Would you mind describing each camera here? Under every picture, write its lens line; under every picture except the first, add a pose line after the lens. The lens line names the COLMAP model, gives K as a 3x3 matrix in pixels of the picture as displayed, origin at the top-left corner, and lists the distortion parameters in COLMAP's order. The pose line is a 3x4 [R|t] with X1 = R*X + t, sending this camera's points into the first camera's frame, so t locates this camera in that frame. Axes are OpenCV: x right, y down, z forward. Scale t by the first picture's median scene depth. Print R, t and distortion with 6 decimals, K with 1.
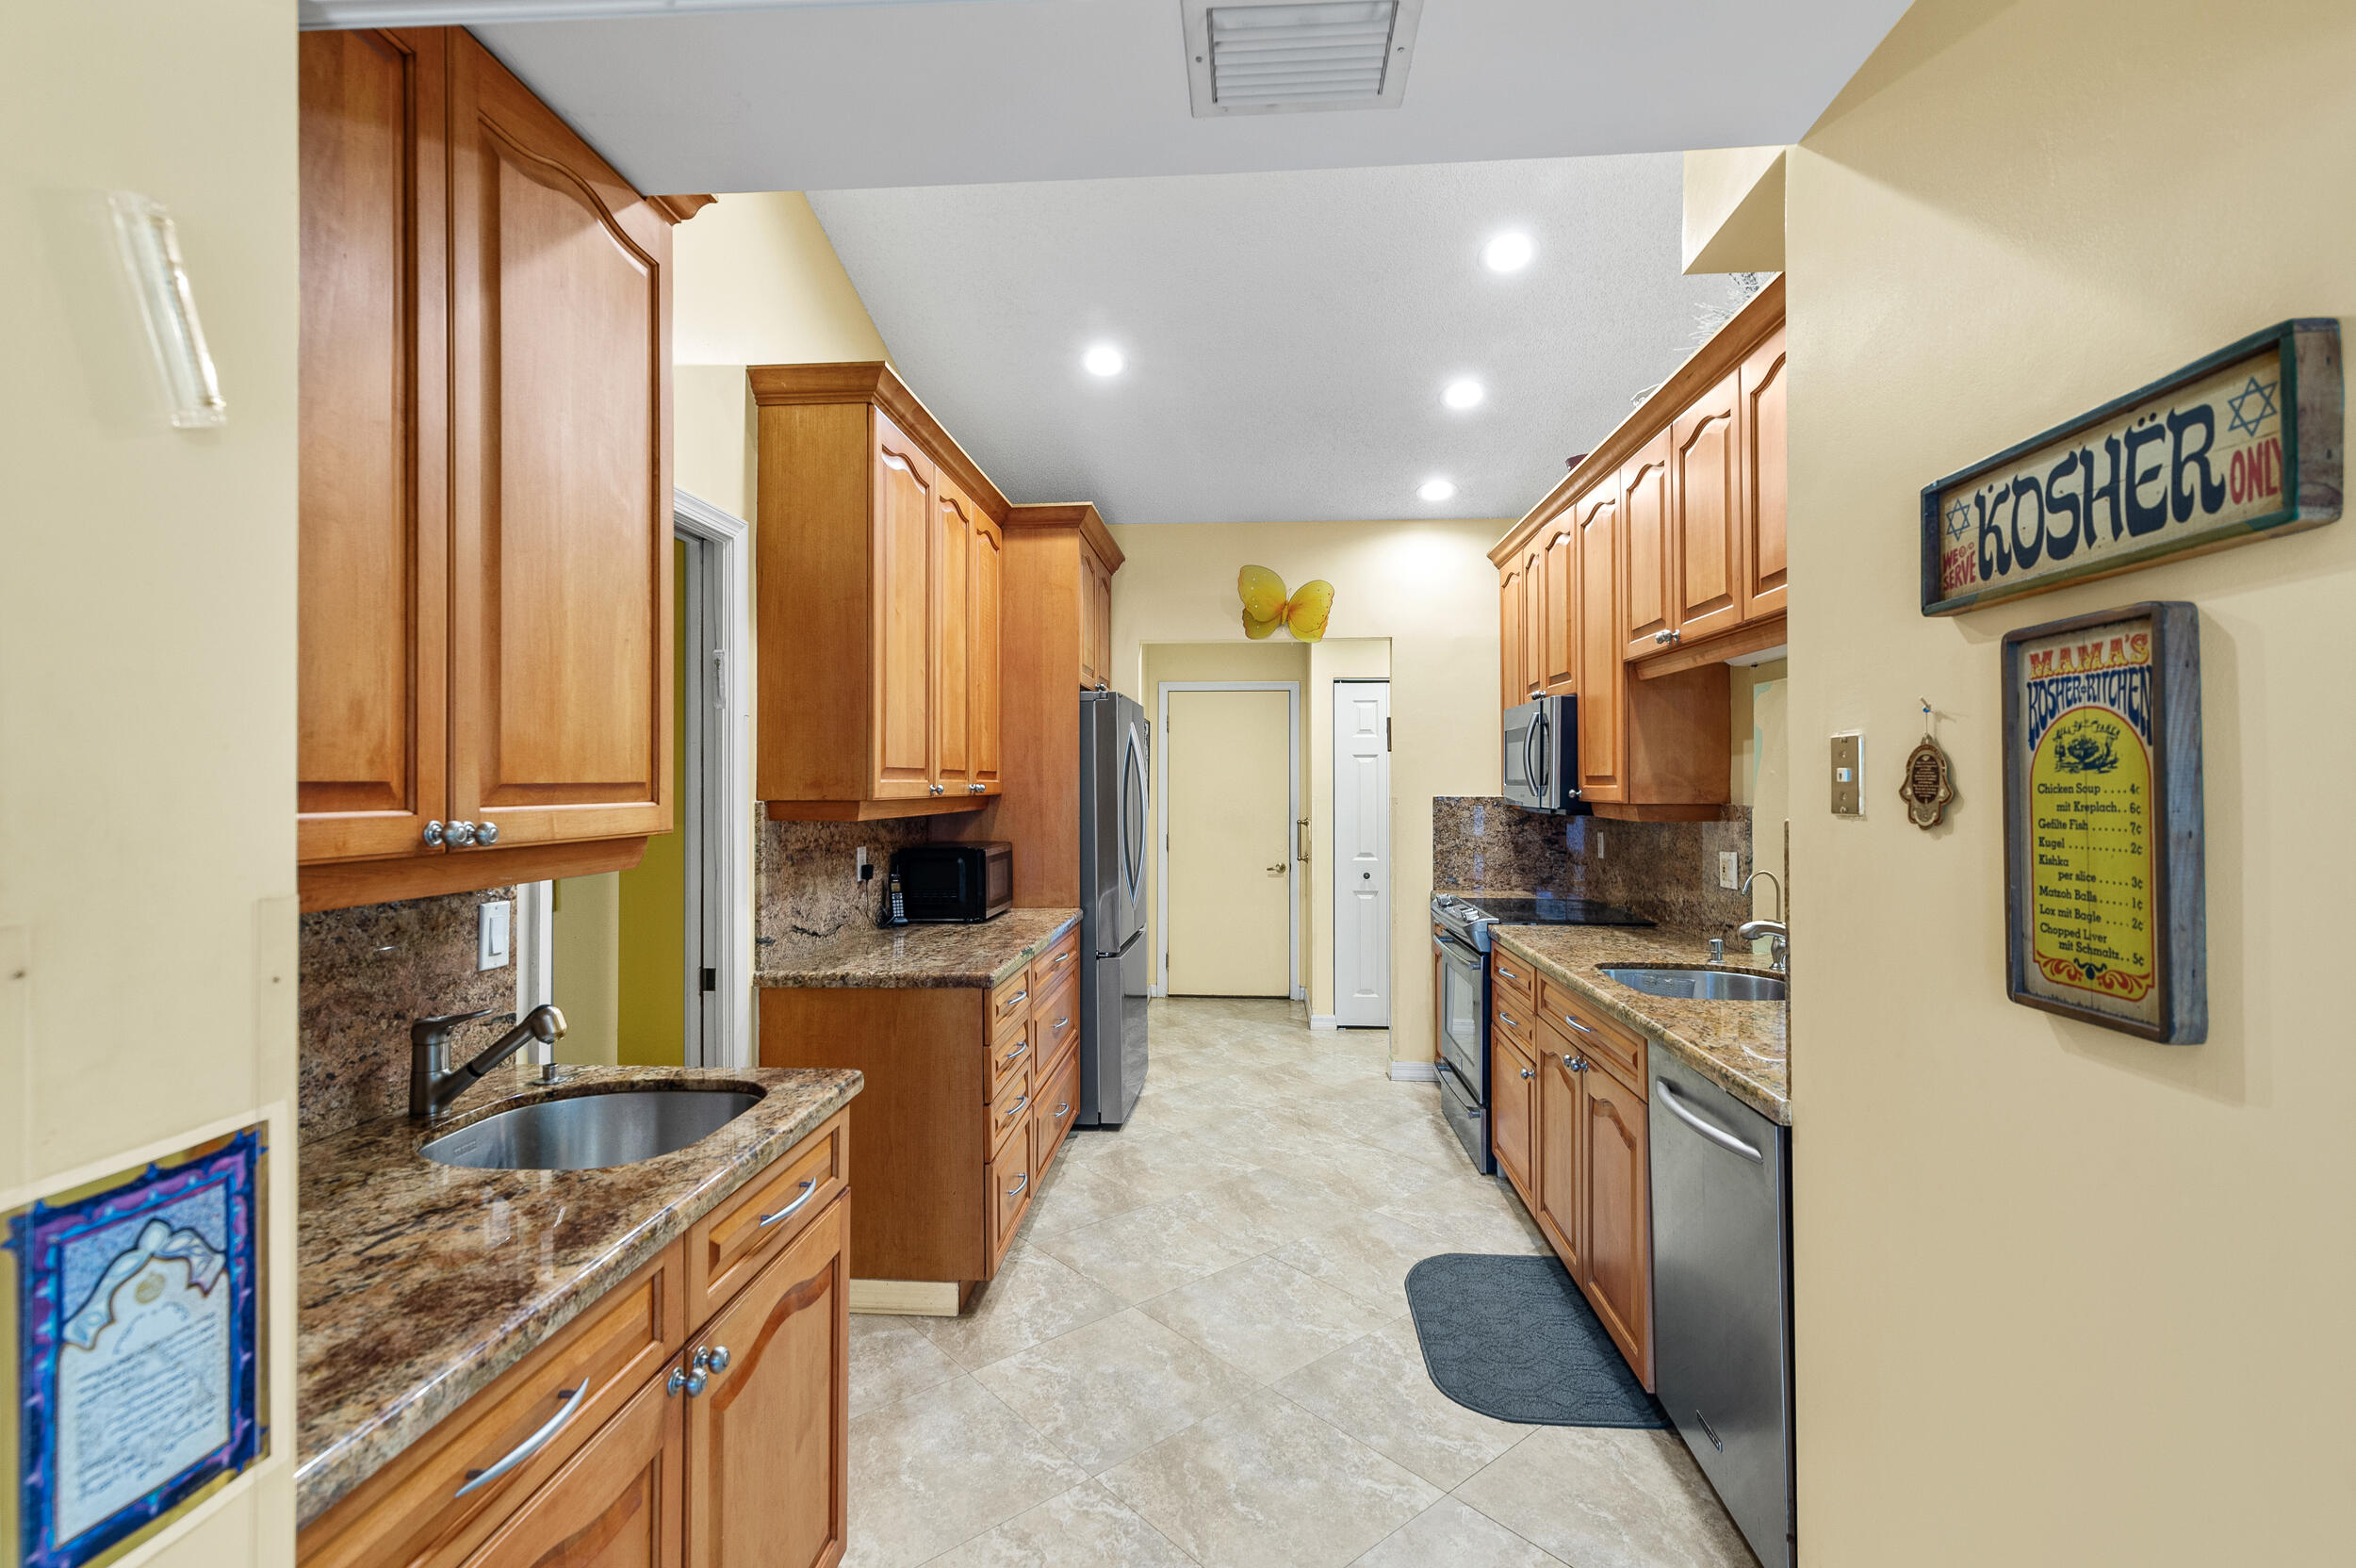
lens RADIAL K [[1064.5, 0, 1140.6], [0, 1064.5, 778.5], [0, 0, 1]] dist [0.018024, -0.003017]
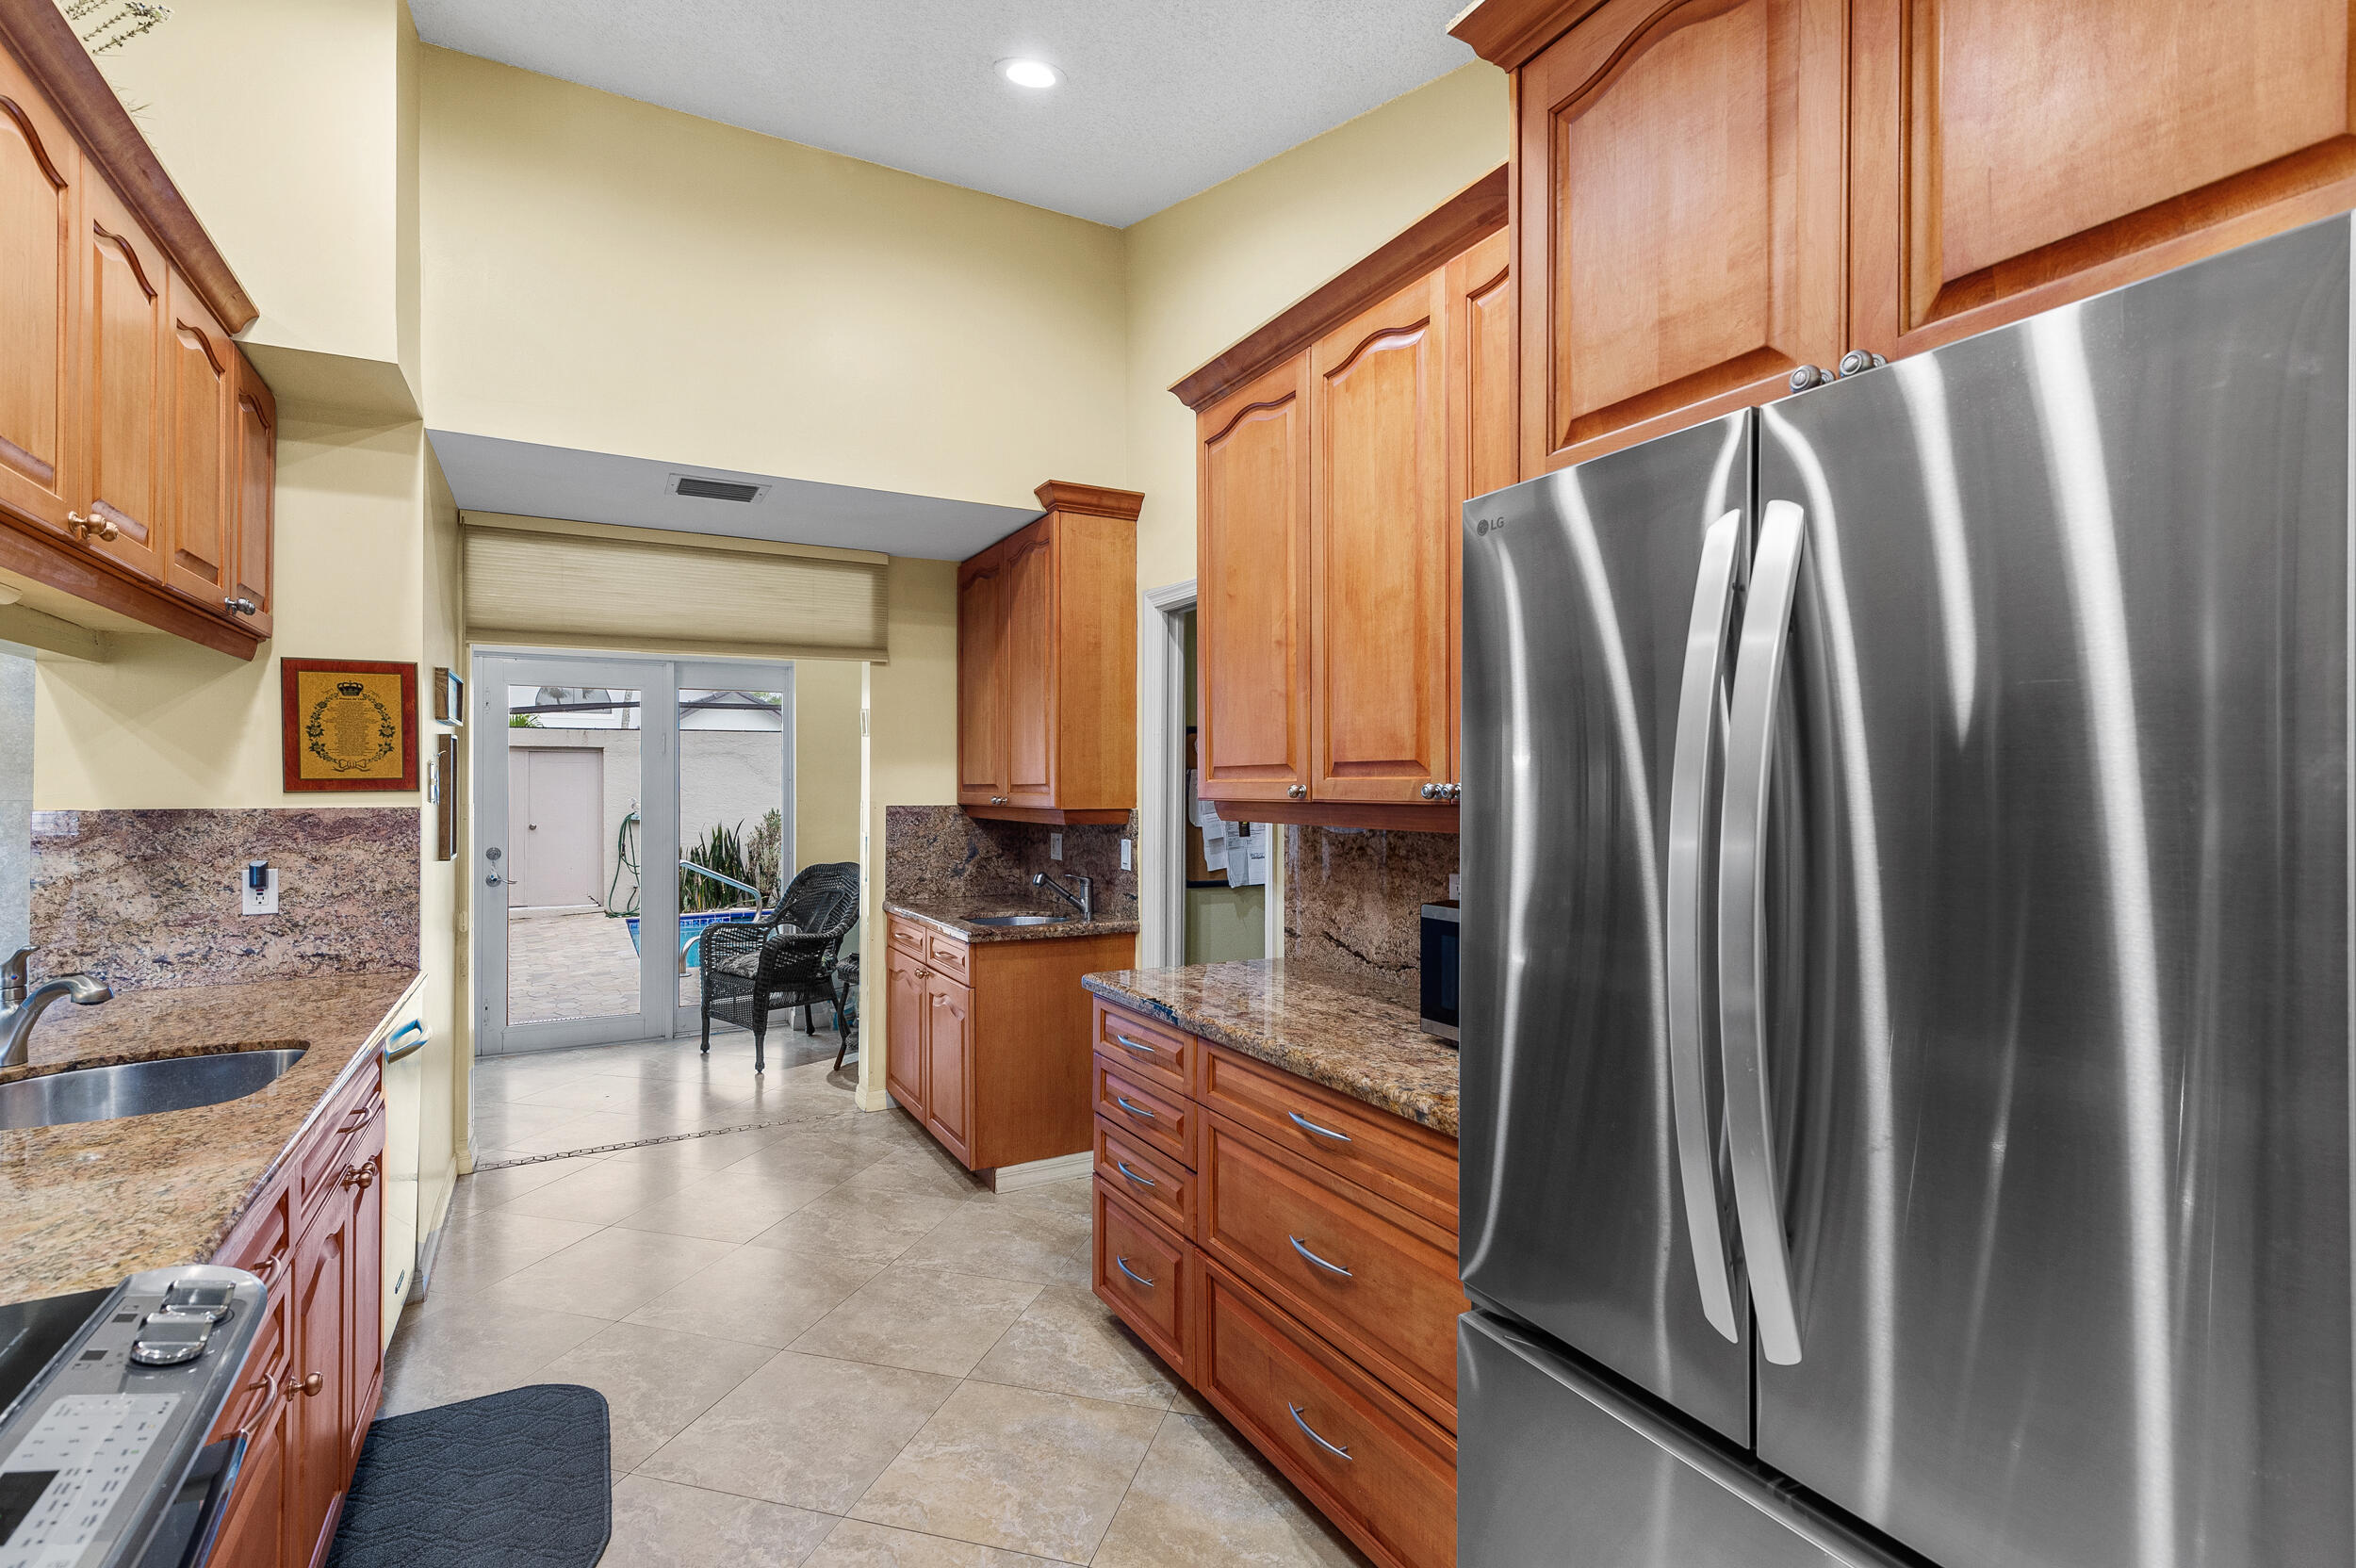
lens RADIAL K [[1064.5, 0, 1176.7], [0, 1064.5, 763.3], [0, 0, 1]] dist [0.018024, -0.003017]
pose [[-0.812327, -0.011219, -0.583094, 0.344597], [0.003574, 0.999700, -0.024213, 0.008701], [0.583191, -0.021753, -0.812044, 1.699201]]
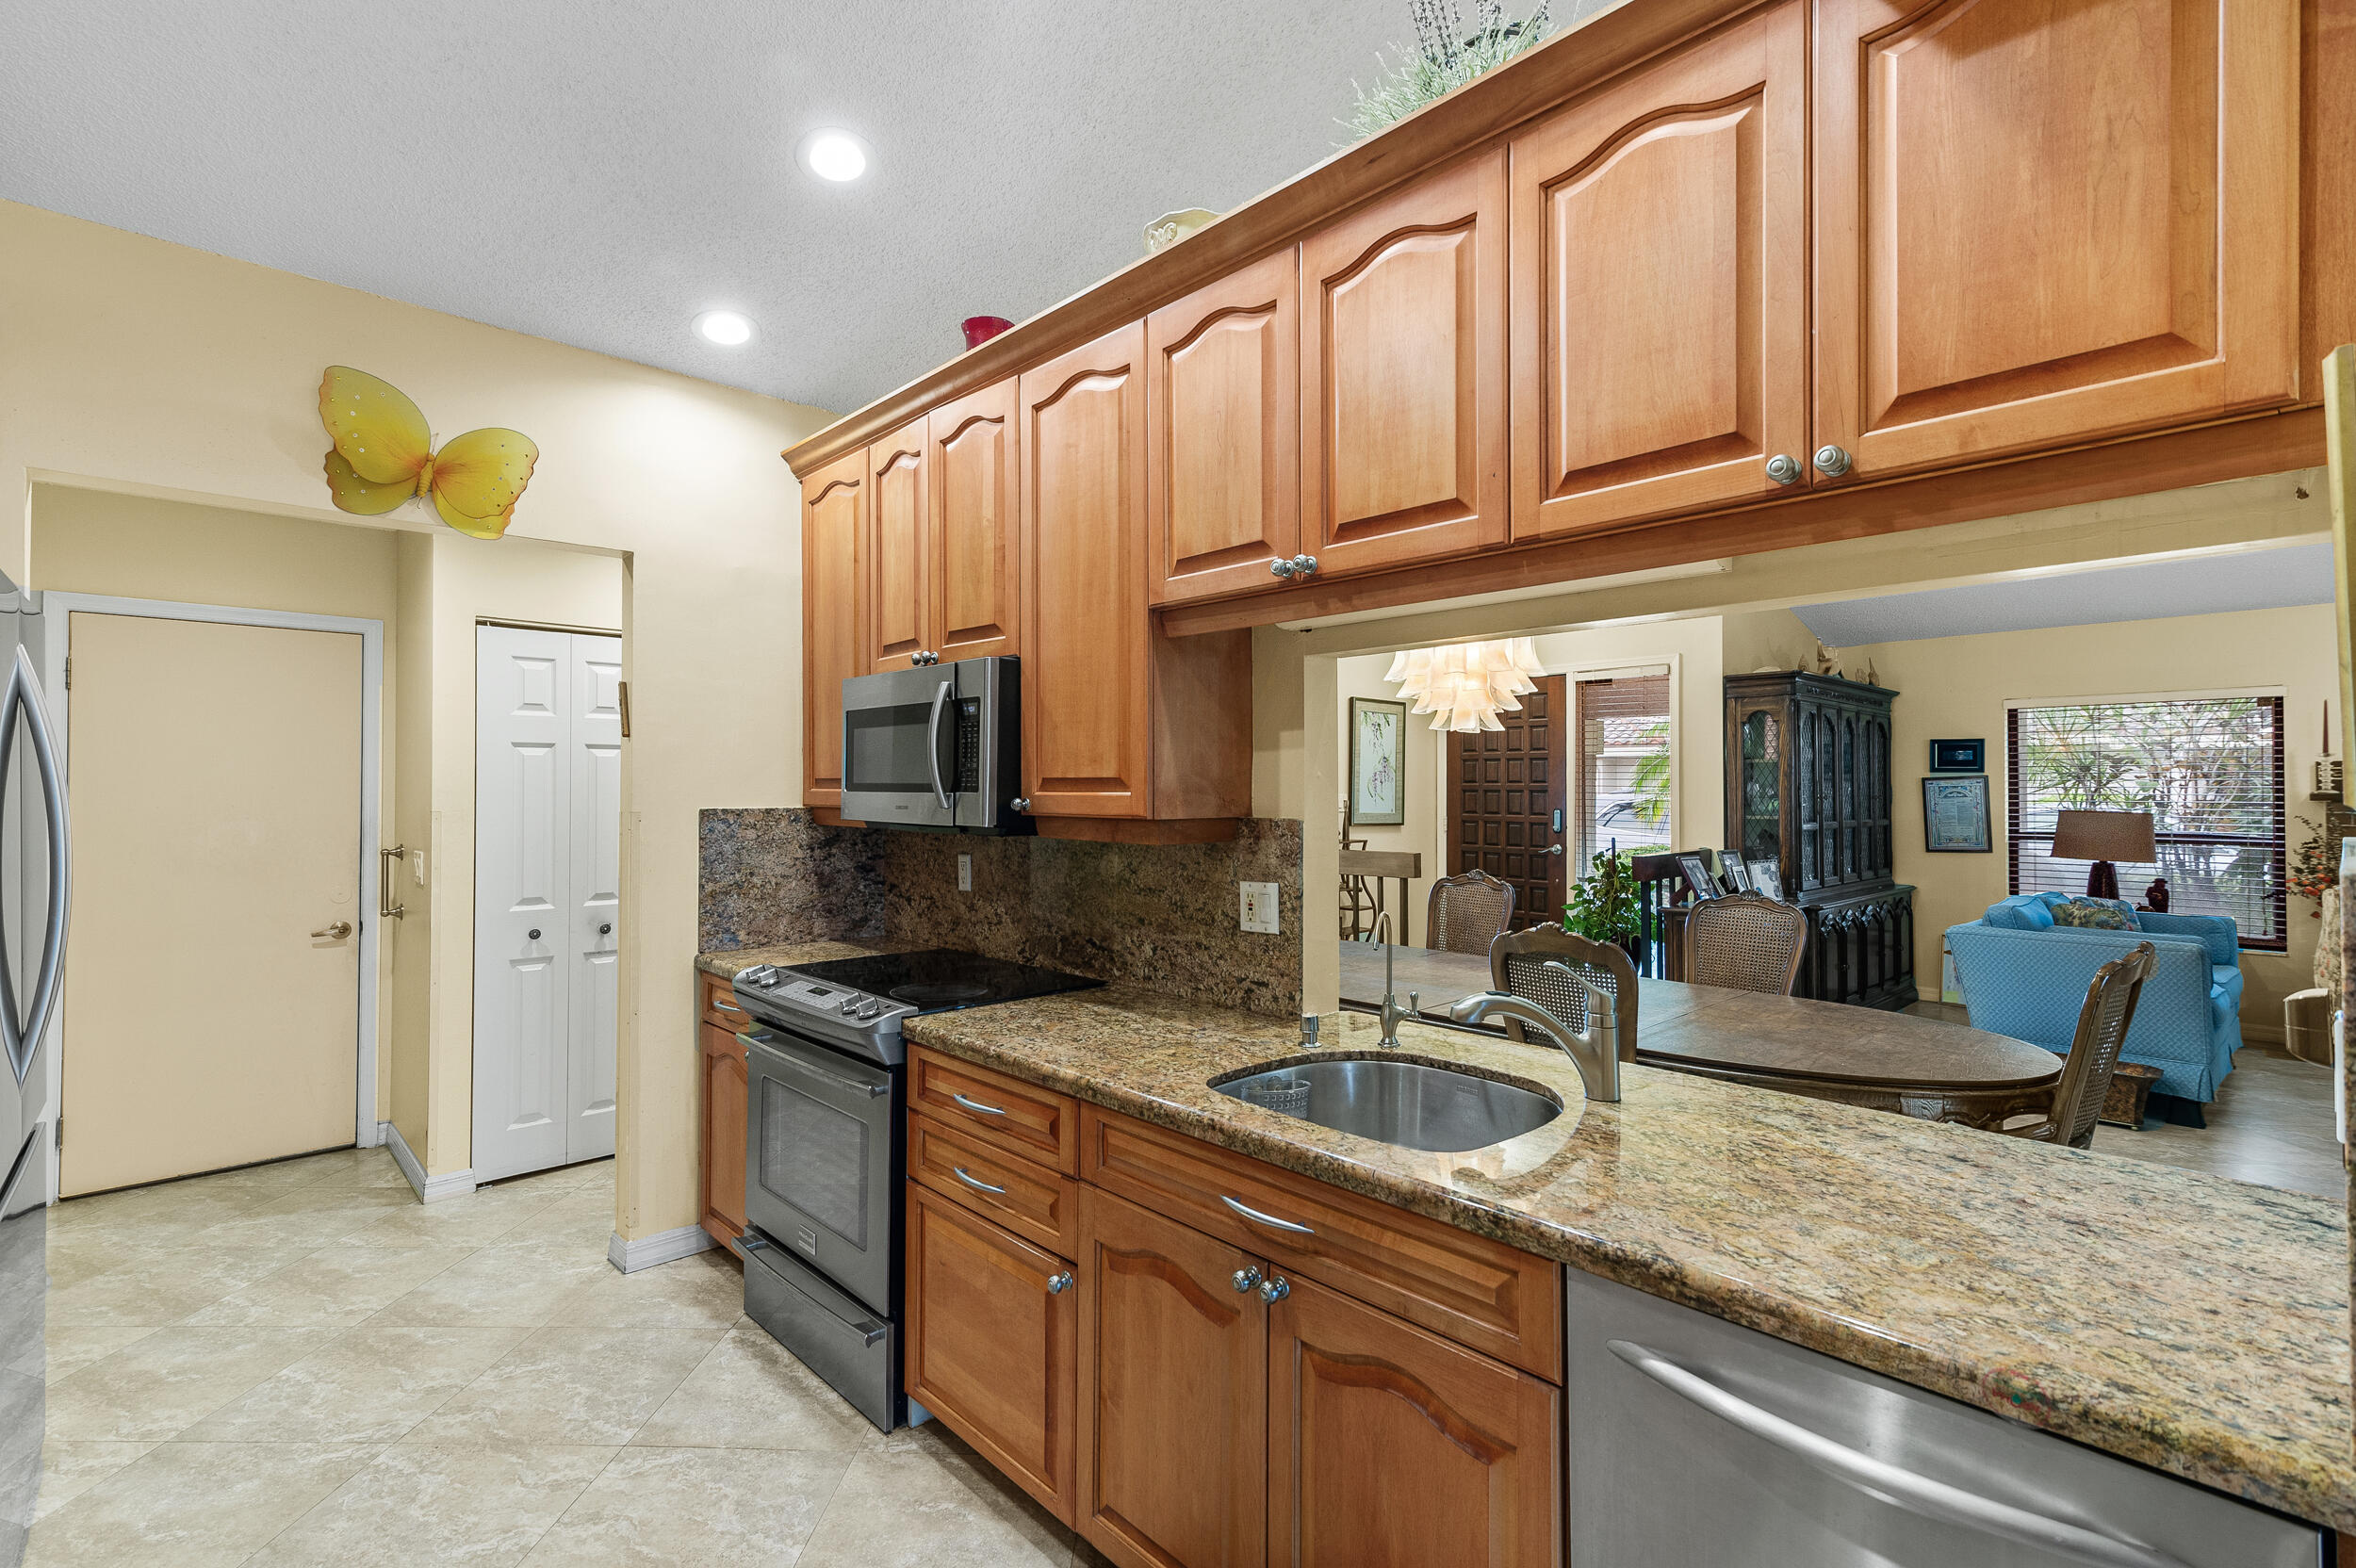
lens RADIAL K [[1064.5, 0, 1157.7], [0, 1064.5, 778.3], [0, 0, 1]] dist [0.018024, -0.003017]
pose [[0.658193, 0.007831, 0.752808, -0.049050], [-0.003995, 0.999968, -0.006909, 0.002472], [-0.752839, 0.001540, 0.658203, 0.585313]]
